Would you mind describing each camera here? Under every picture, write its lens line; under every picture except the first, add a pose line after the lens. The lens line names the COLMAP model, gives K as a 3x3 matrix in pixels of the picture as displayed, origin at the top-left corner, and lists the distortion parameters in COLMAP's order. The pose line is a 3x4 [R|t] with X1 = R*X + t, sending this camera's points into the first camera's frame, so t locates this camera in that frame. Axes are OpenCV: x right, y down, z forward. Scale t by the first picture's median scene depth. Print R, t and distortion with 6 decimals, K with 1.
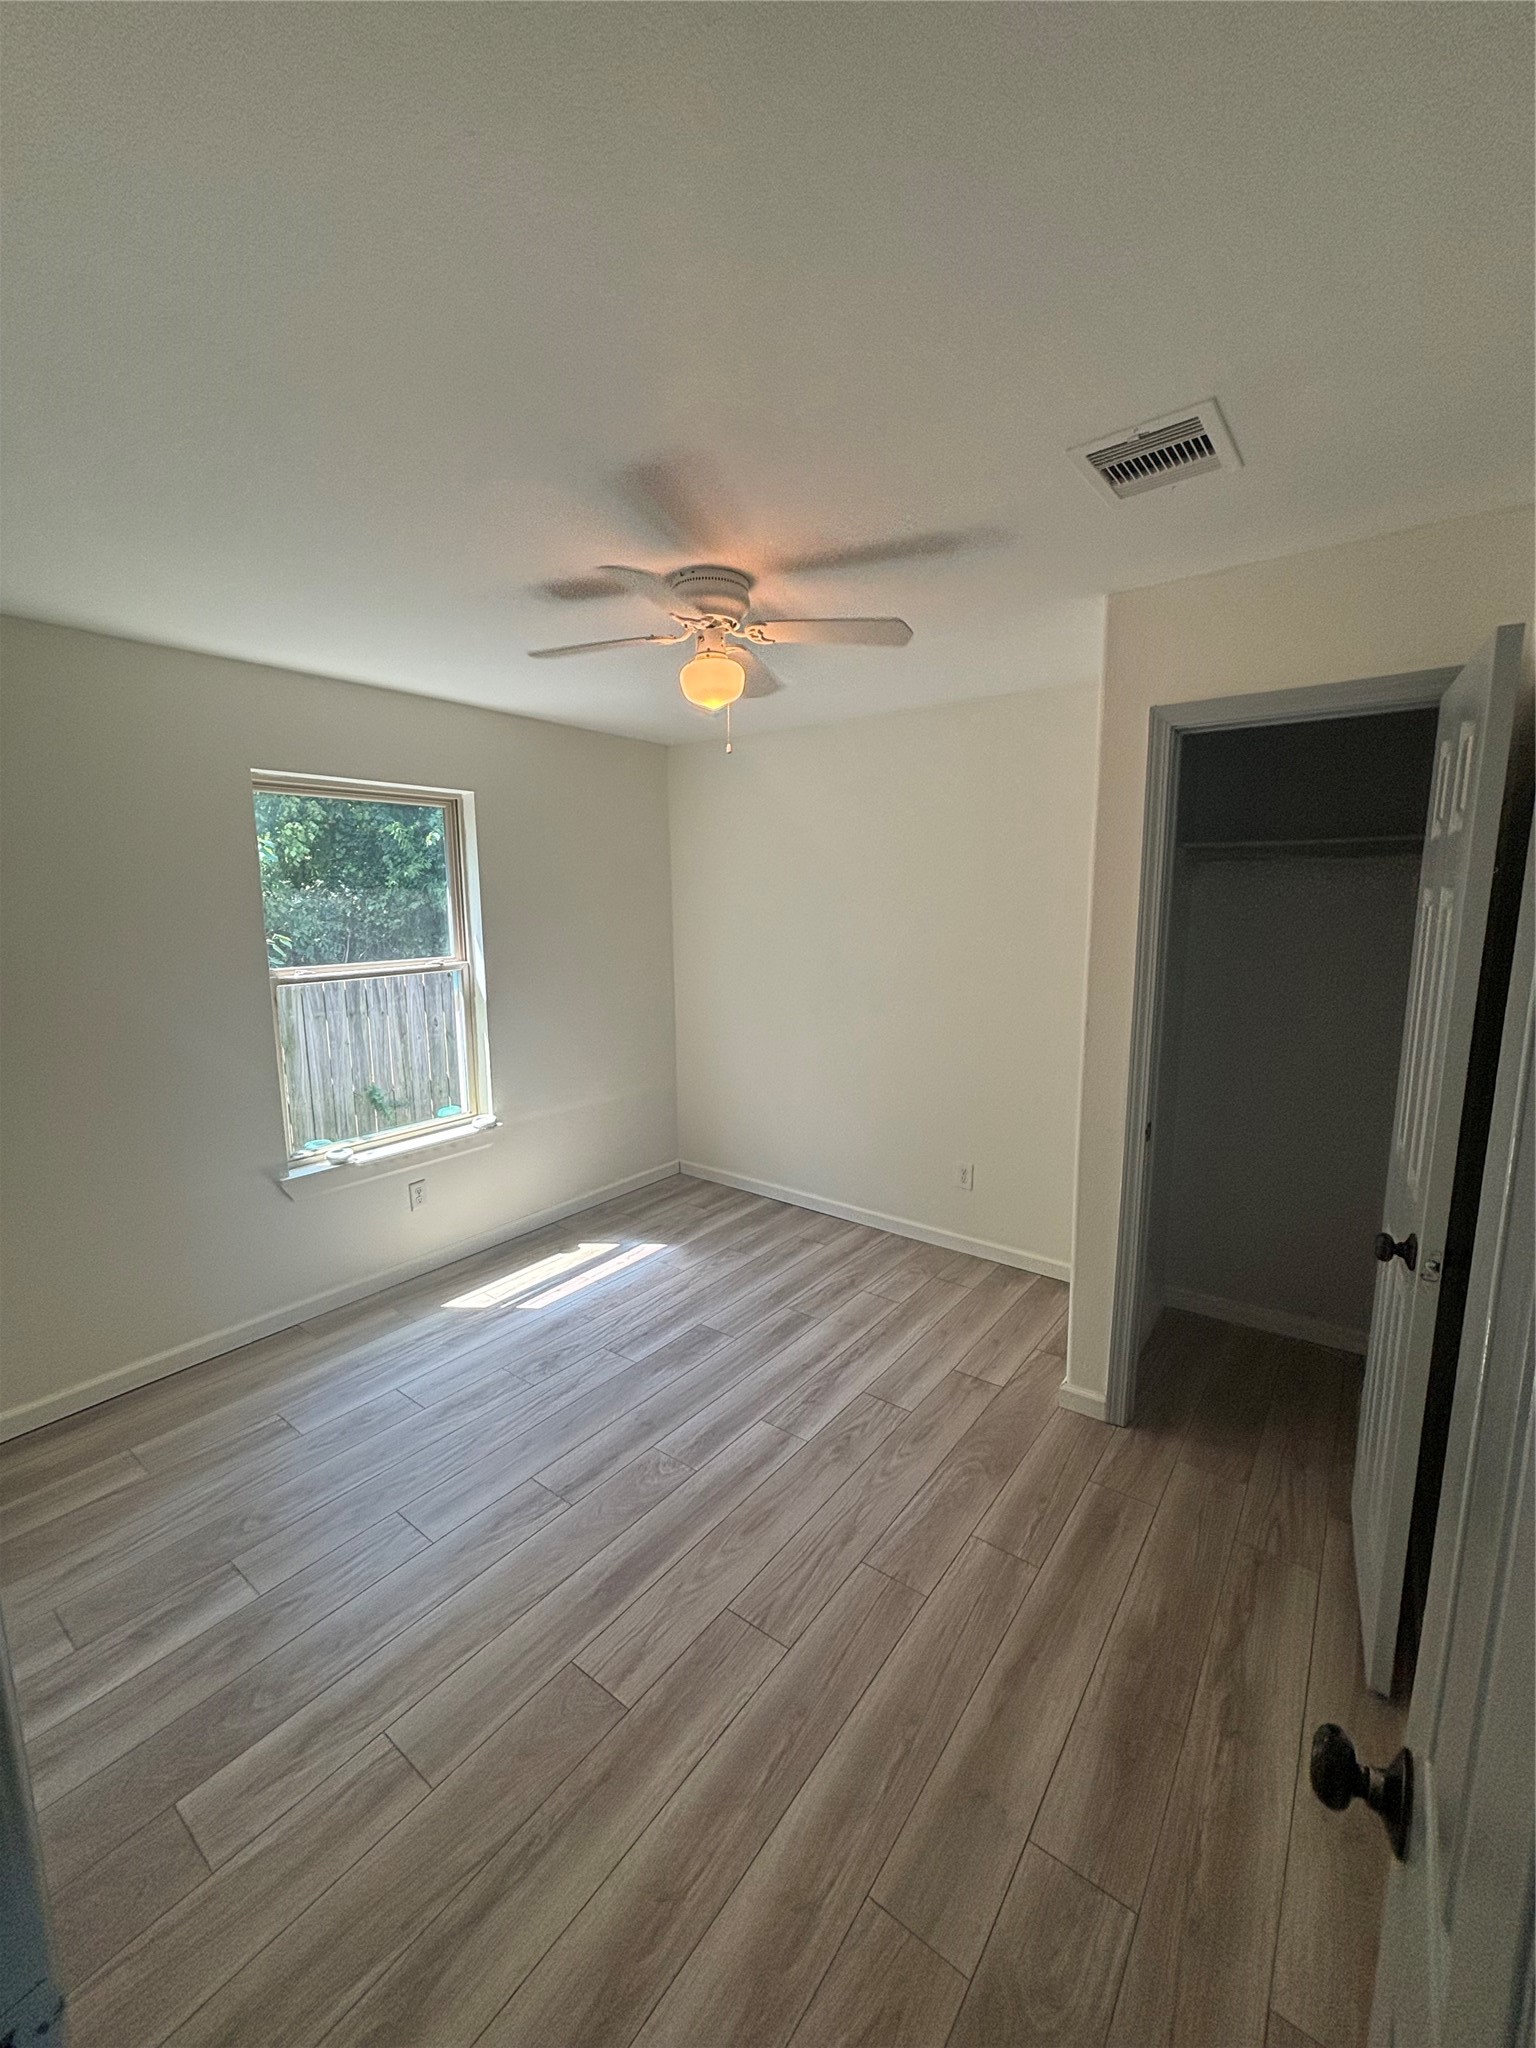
lens RADIAL K [[827.4, 0, 776.9], [0, 827.4, 1022.8], [0, 0, 1]] dist [-0.001332, -0.000120]
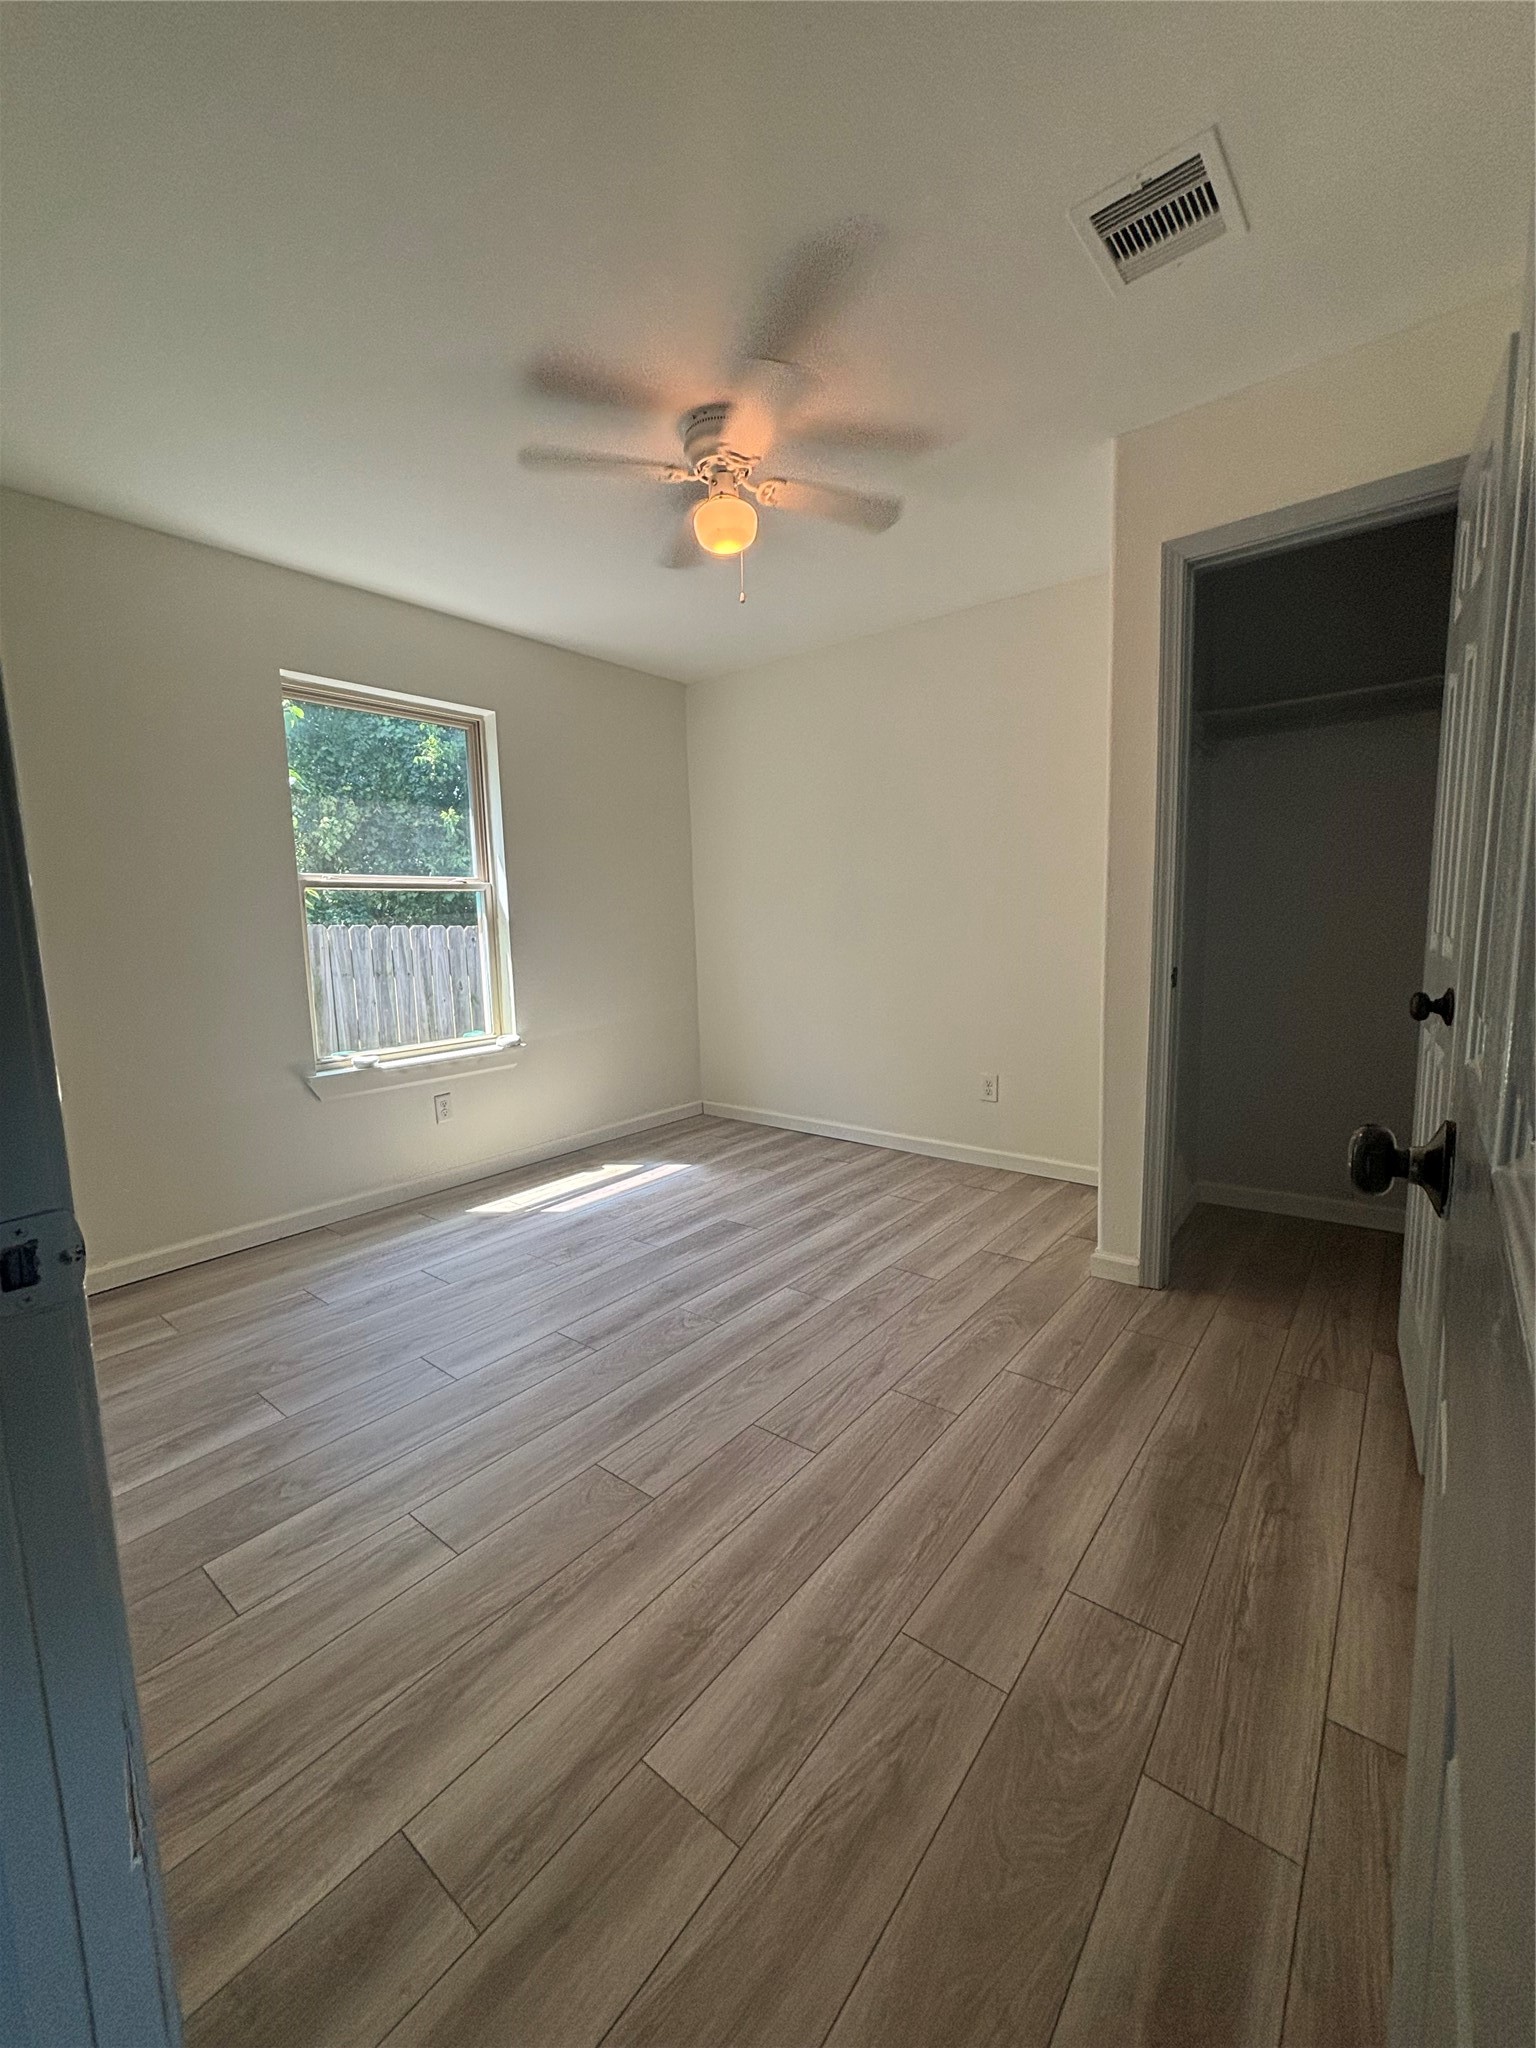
lens RADIAL K [[827.4, 0, 775.7], [0, 827.4, 1023.7], [0, 0, 1]] dist [-0.001332, -0.000120]
pose [[0.999452, -0.016914, -0.028444, 0.002005], [0.016171, 0.999527, -0.026149, 0.230648], [0.028873, 0.025675, 0.999253, 0.004098]]
